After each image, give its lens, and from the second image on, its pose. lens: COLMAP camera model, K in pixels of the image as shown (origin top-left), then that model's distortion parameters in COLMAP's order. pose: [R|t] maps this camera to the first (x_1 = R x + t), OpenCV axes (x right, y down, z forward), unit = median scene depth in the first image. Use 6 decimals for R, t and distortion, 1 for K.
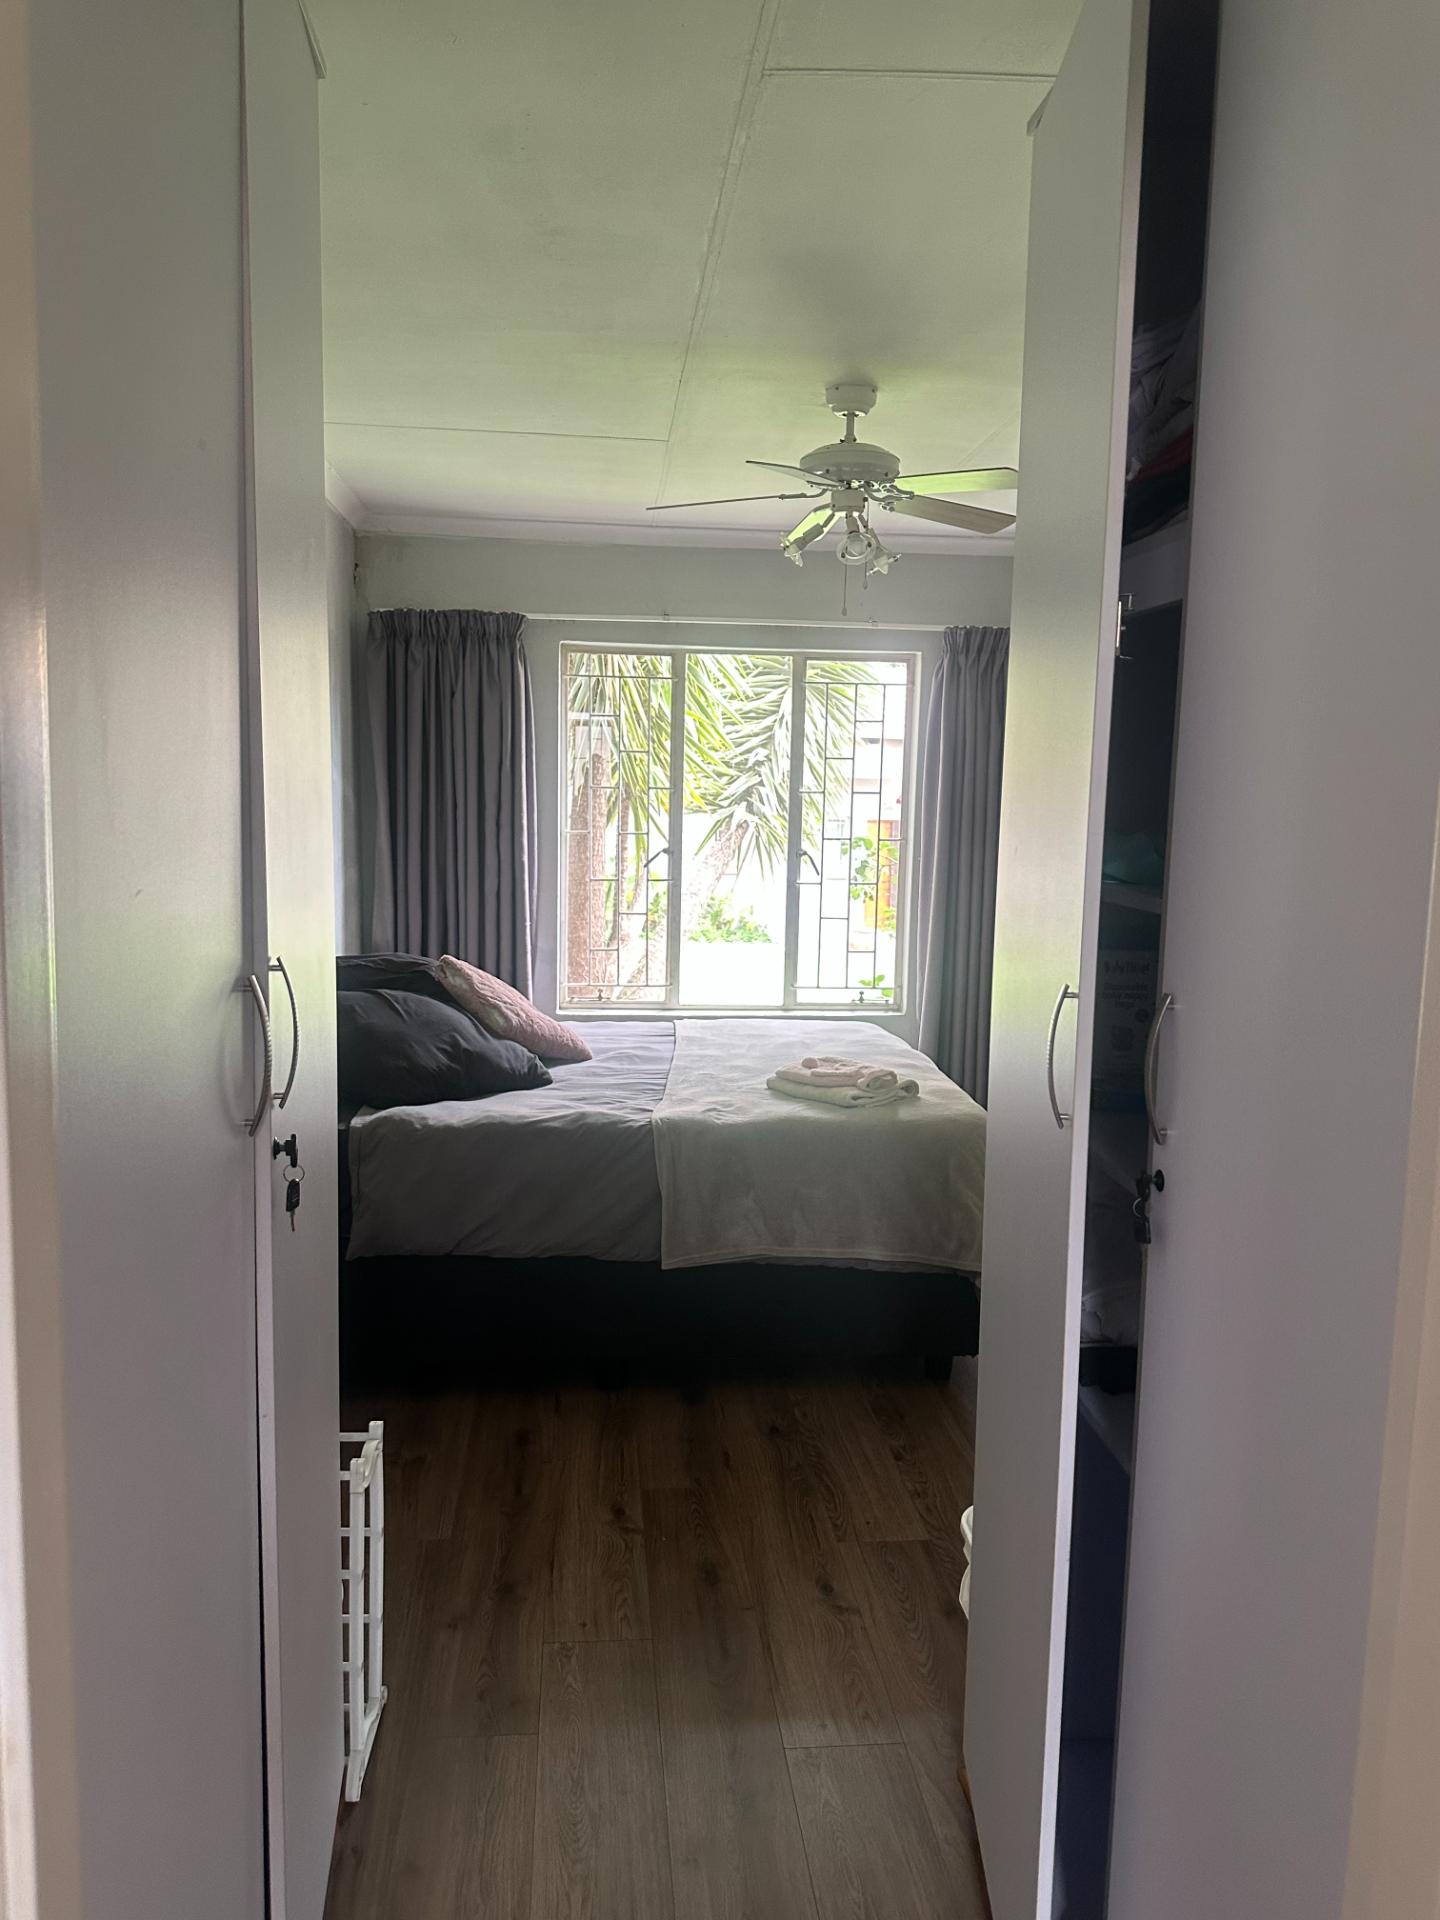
lens RADIAL K [[1427.1, 0, 722.9], [0, 1427.1, 960.5], [0, 0, 1]] dist [-0.009099, -0.002566]
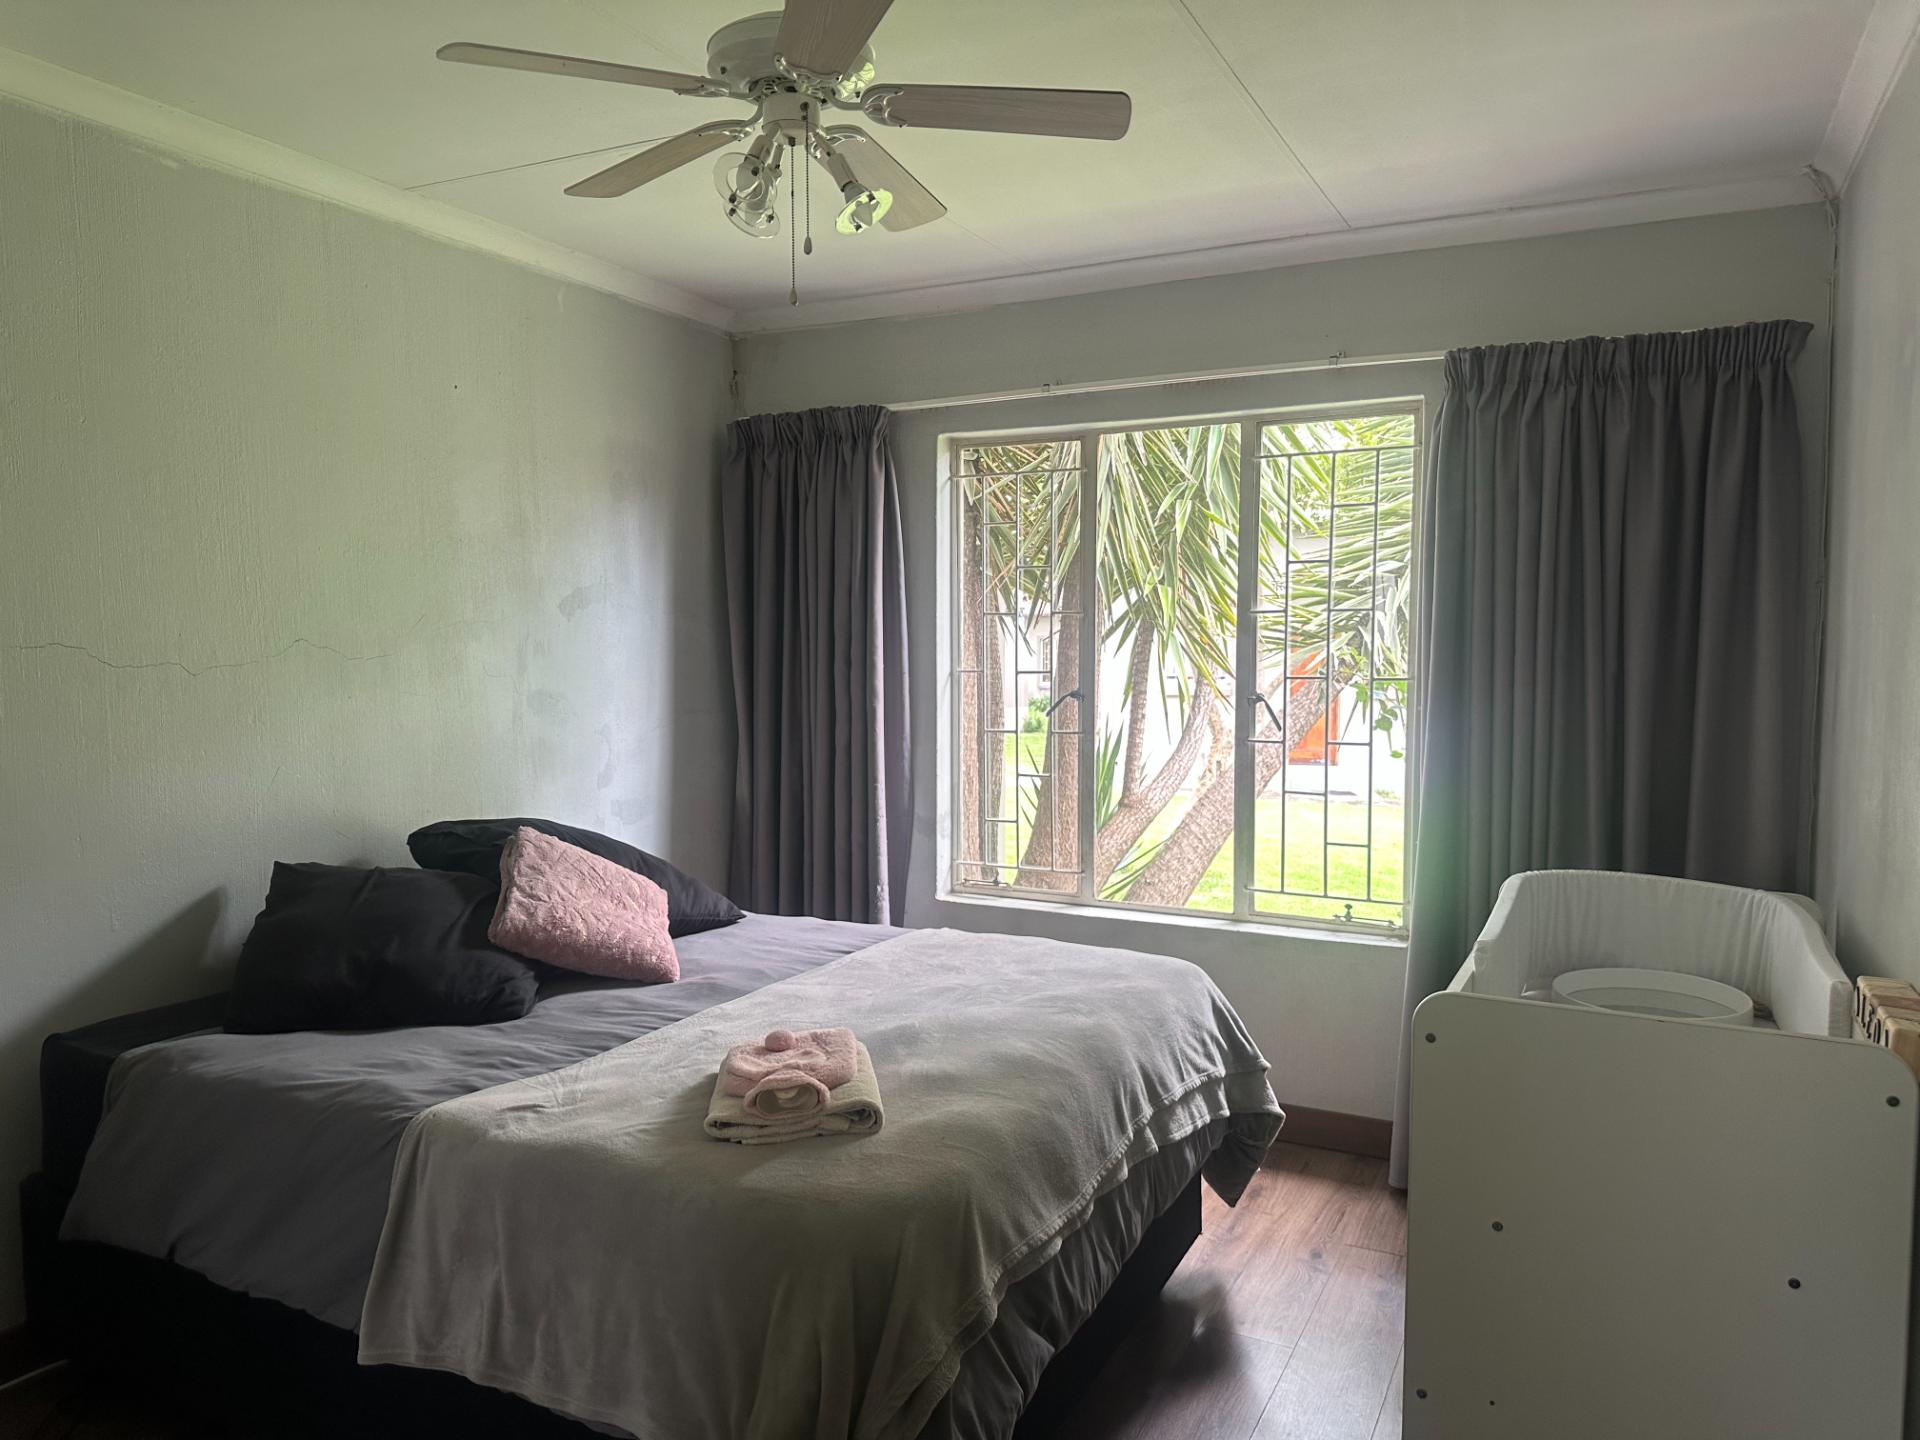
lens RADIAL K [[1340.0, 0, 918.9], [0, 1340.0, 686.7], [0, 0, 1]] dist [0.044427, -0.032538]
pose [[0.834376, 0.002773, -0.551188, 0.294006], [-0.047251, 0.996666, -0.066514, -0.030459], [0.549166, 0.081541, 0.831726, 0.370295]]
